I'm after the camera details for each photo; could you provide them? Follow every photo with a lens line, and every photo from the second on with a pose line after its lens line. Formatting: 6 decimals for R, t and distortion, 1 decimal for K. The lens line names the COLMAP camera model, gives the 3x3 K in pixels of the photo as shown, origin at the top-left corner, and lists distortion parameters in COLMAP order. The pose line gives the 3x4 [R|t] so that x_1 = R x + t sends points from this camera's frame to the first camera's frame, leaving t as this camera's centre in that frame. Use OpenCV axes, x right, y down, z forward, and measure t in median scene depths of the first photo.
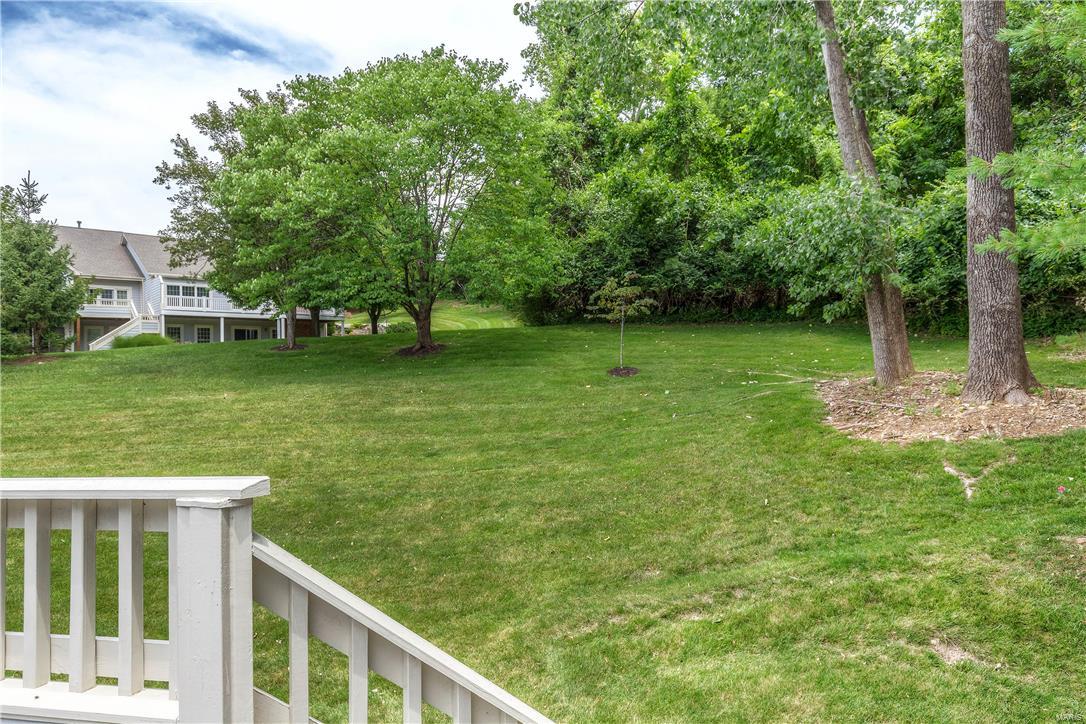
lens RADIAL K [[668.9, 0, 543.0], [0, 668.9, 362.0], [0, 0, 1]] dist [0.007483, 0.001158]
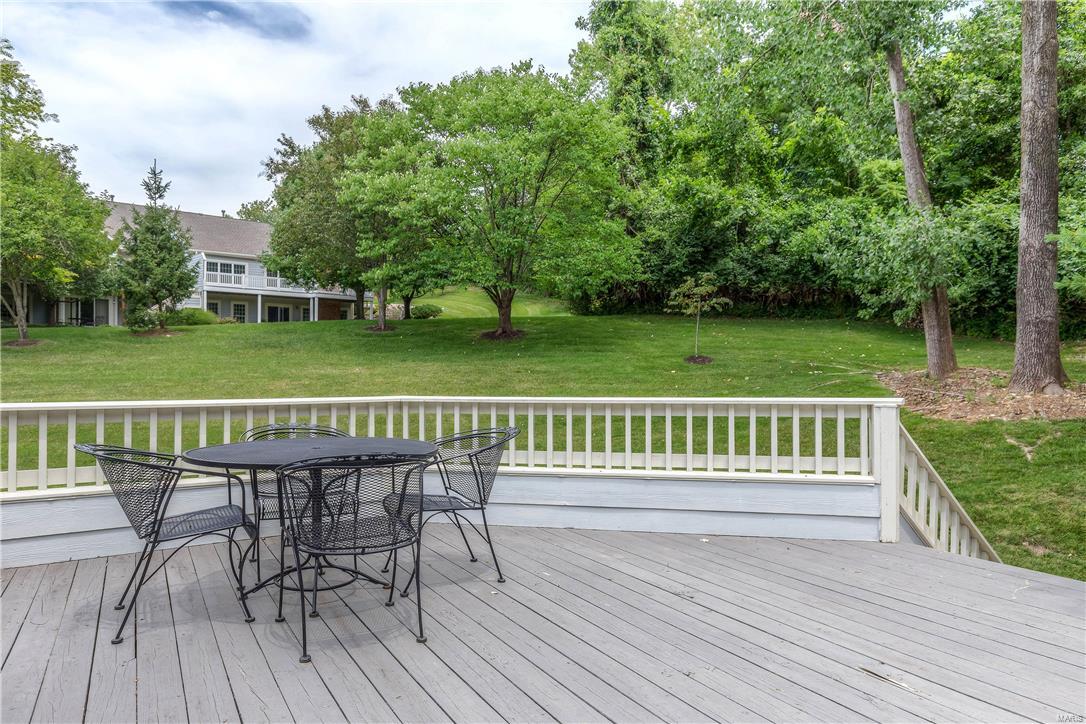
lens RADIAL K [[674.8, 0, 543.0], [0, 674.8, 362.0], [0, 0, 1]] dist [0.001480, 0.001723]
pose [[0.999331, 0.030204, 0.020619, -0.142628], [-0.030675, 0.999267, 0.022917, -0.000031], [-0.019912, -0.023535, 0.999525, -0.129776]]
